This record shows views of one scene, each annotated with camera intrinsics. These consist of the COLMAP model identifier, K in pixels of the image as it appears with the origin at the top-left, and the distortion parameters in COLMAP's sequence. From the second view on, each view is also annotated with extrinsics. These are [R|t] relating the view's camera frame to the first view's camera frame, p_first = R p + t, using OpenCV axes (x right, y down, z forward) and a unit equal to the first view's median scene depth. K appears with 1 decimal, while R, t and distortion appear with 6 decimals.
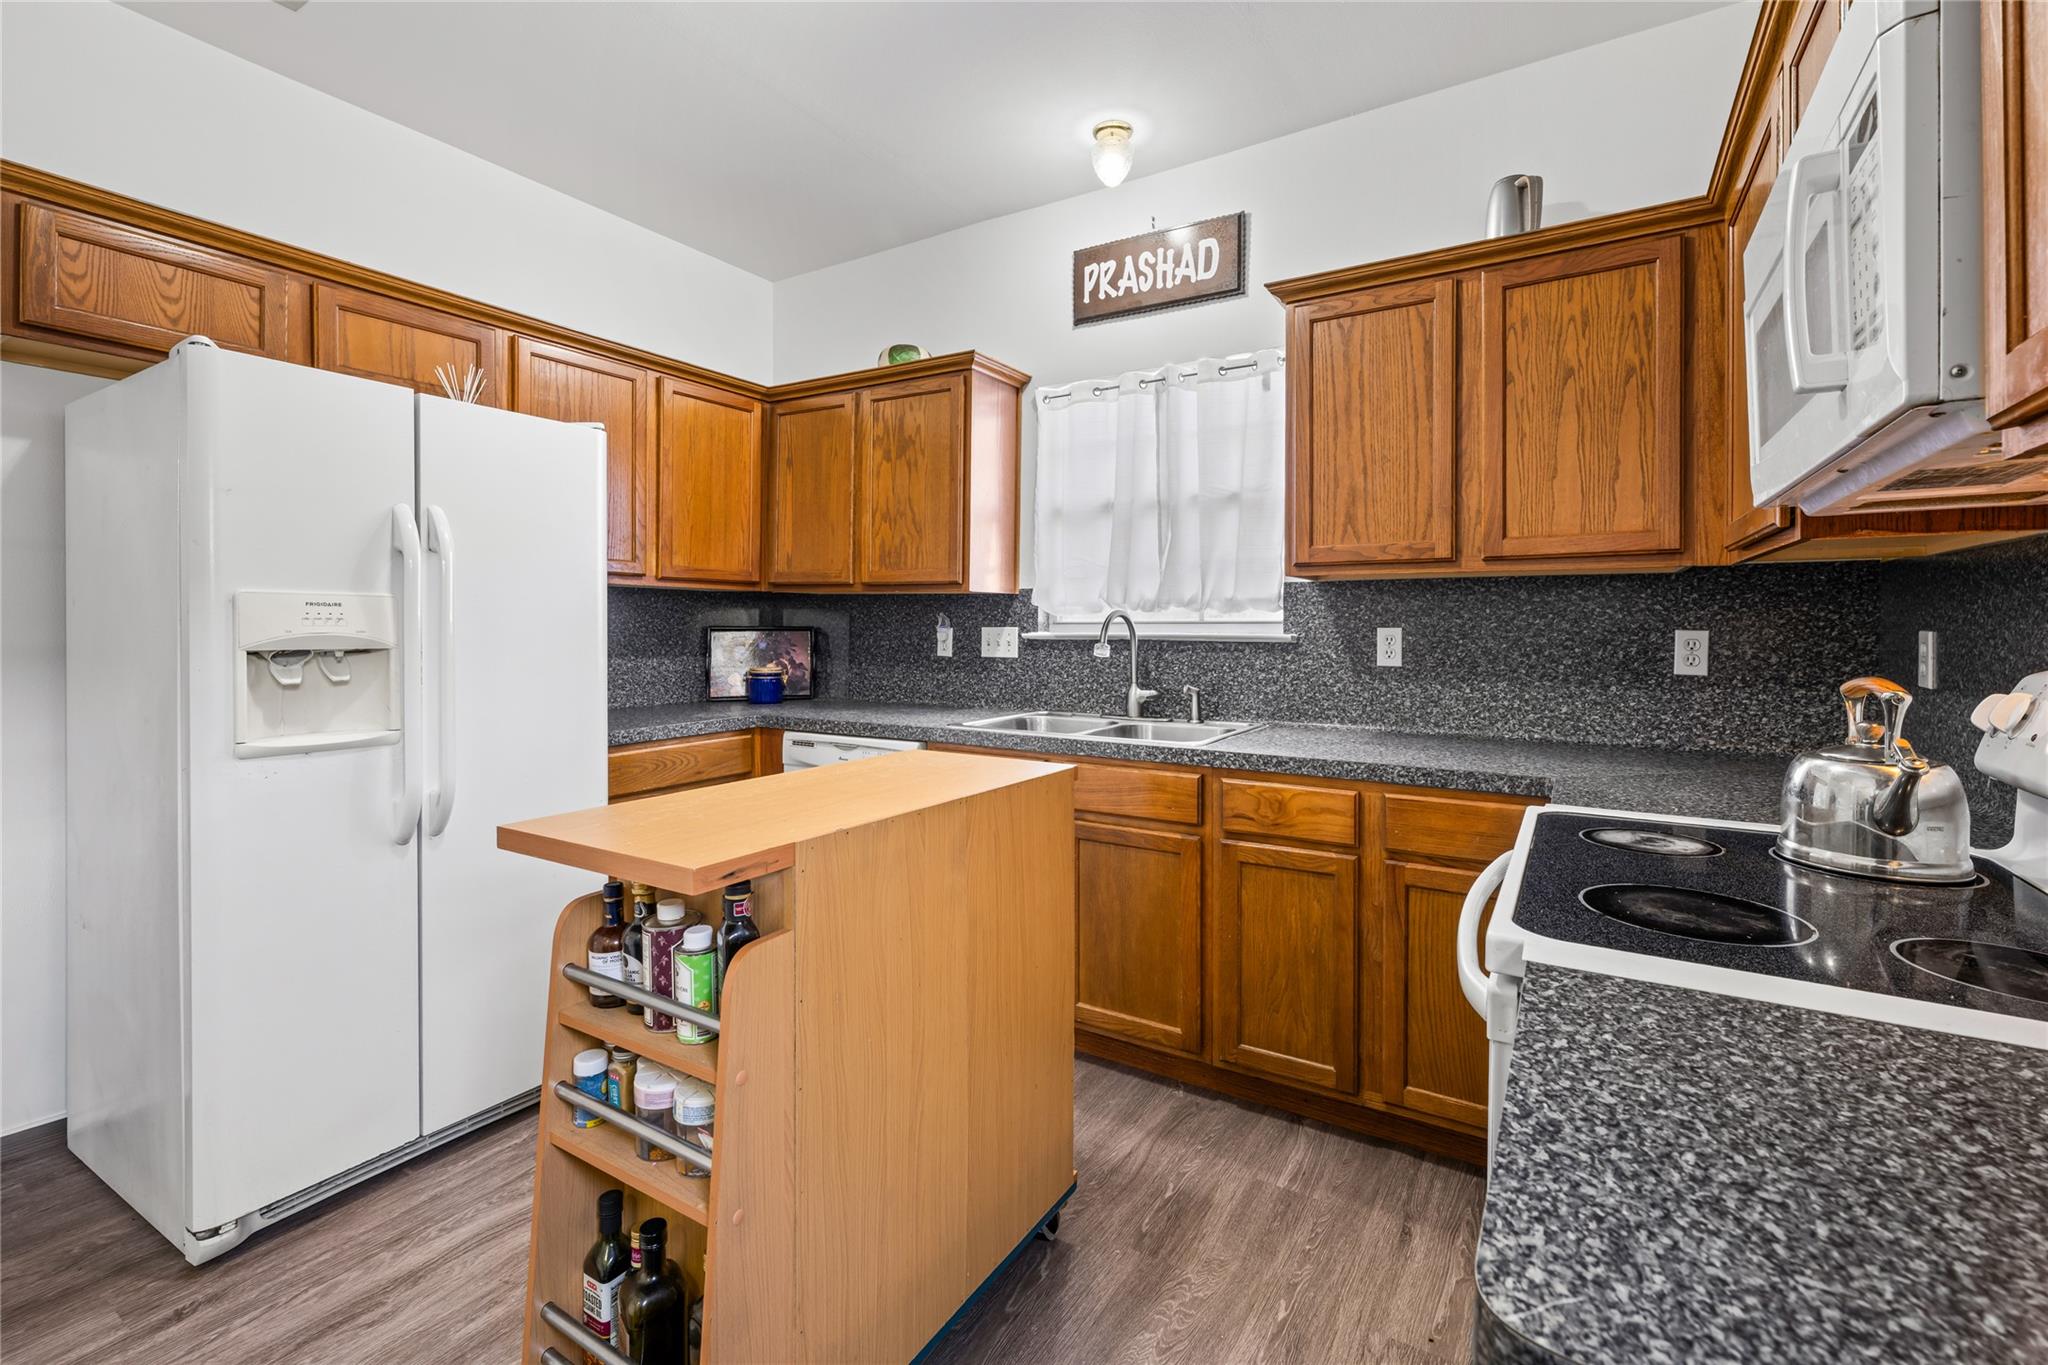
lens RADIAL K [[886.4, 0, 1034.3], [0, 886.4, 635.5], [0, 0, 1]] dist [0.000221, -0.000438]
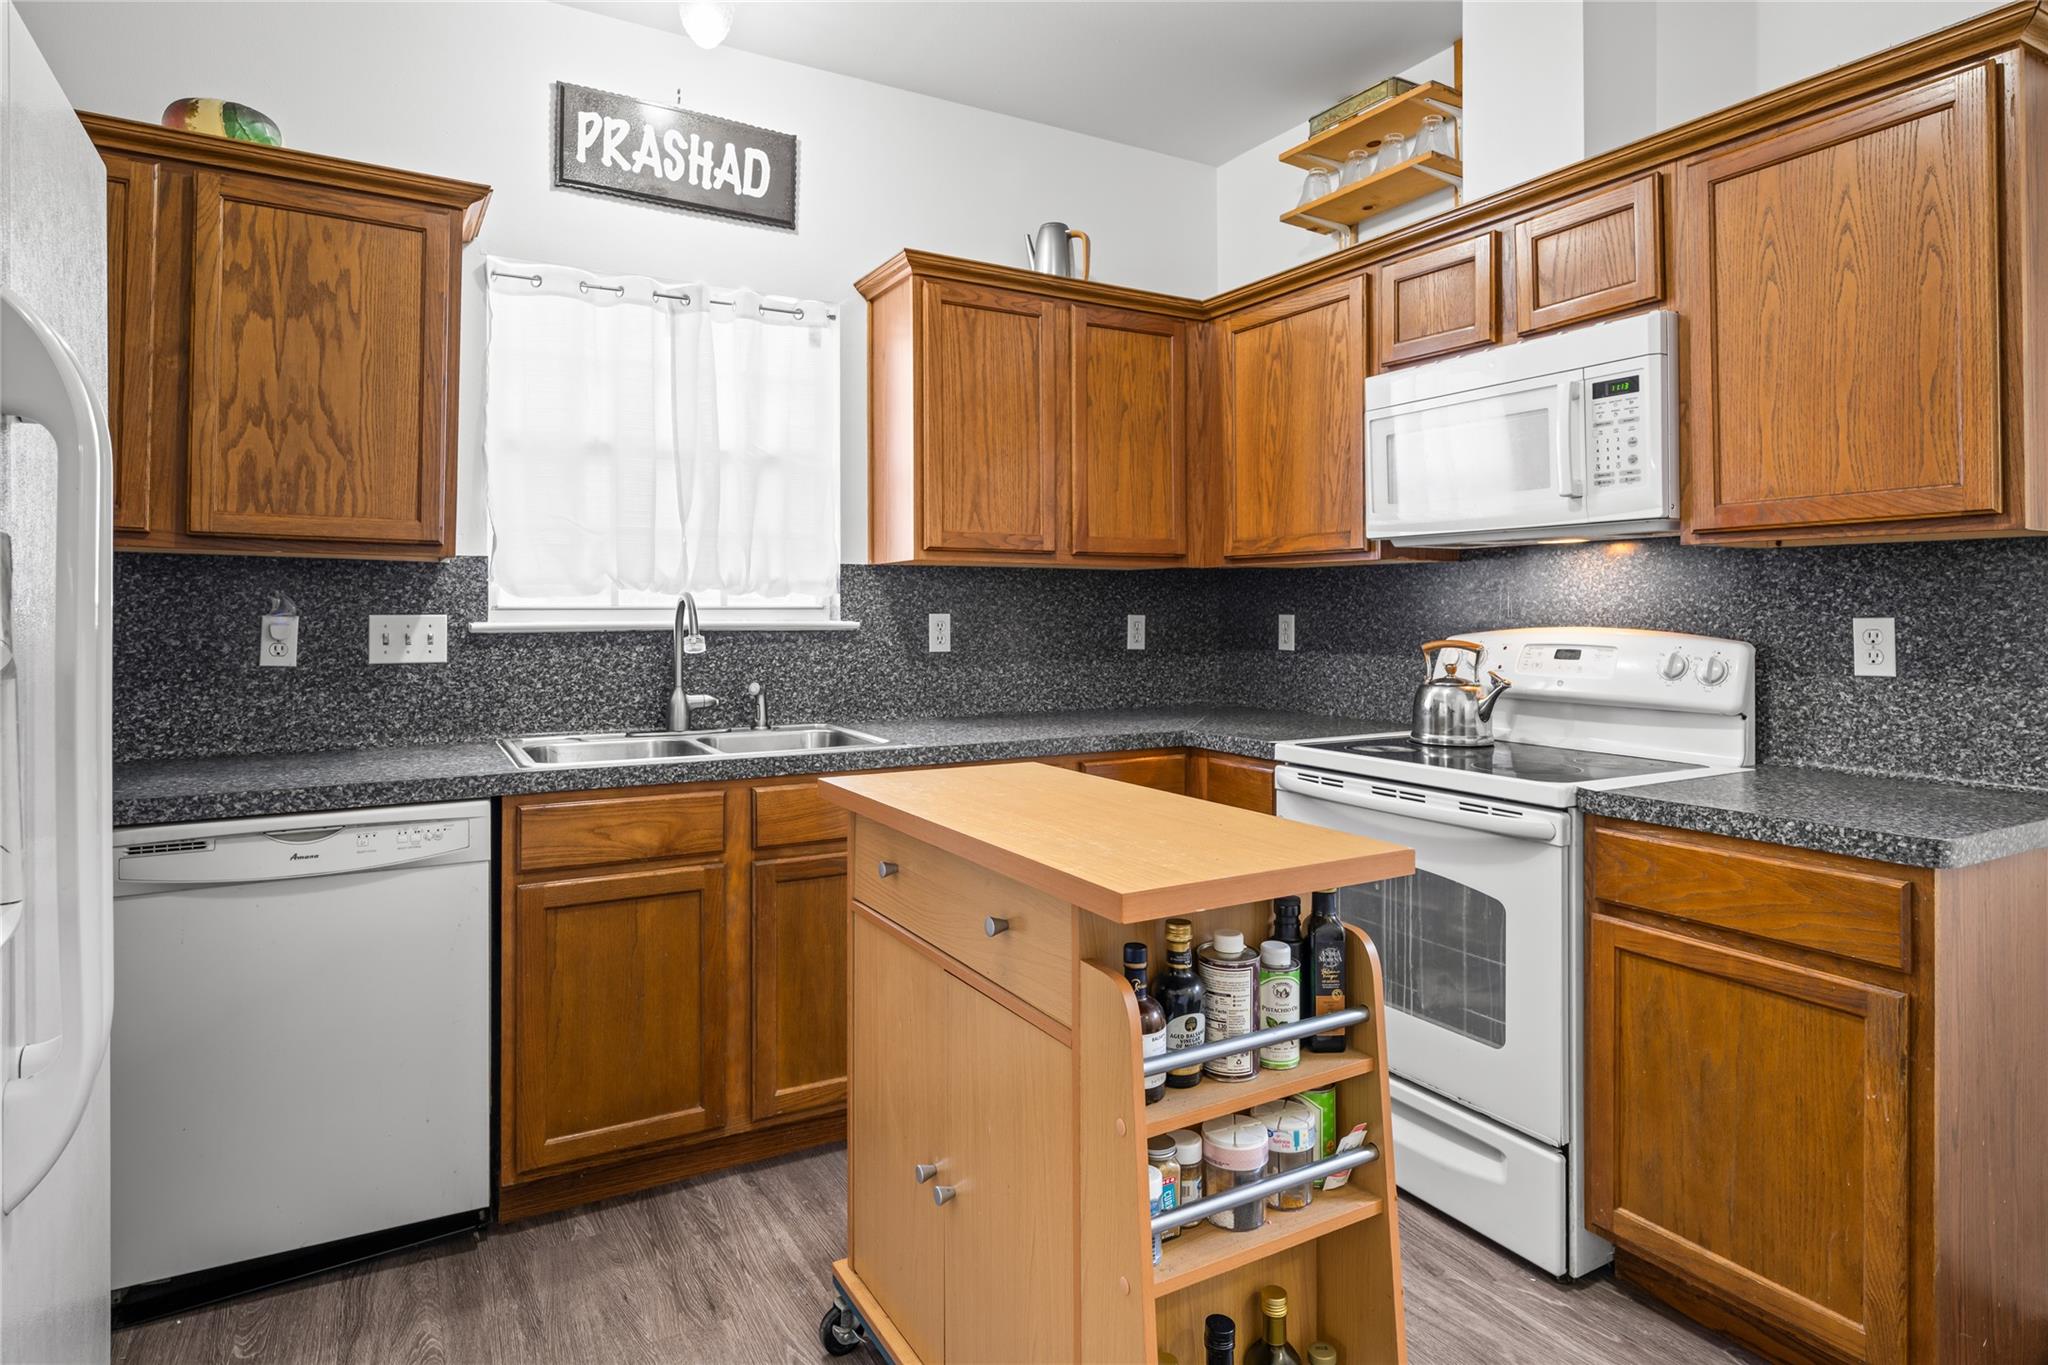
lens RADIAL K [[1121.4, 0, 1048.9], [0, 1121.4, 601.7], [0, 0, 1]] dist [-0.006491, 0.002870]
pose [[0.468839, 0.005202, 0.883268, -0.606772], [0.009125, 0.999901, -0.010733, -0.006703], [-0.883237, 0.013091, 0.468745, 0.265825]]
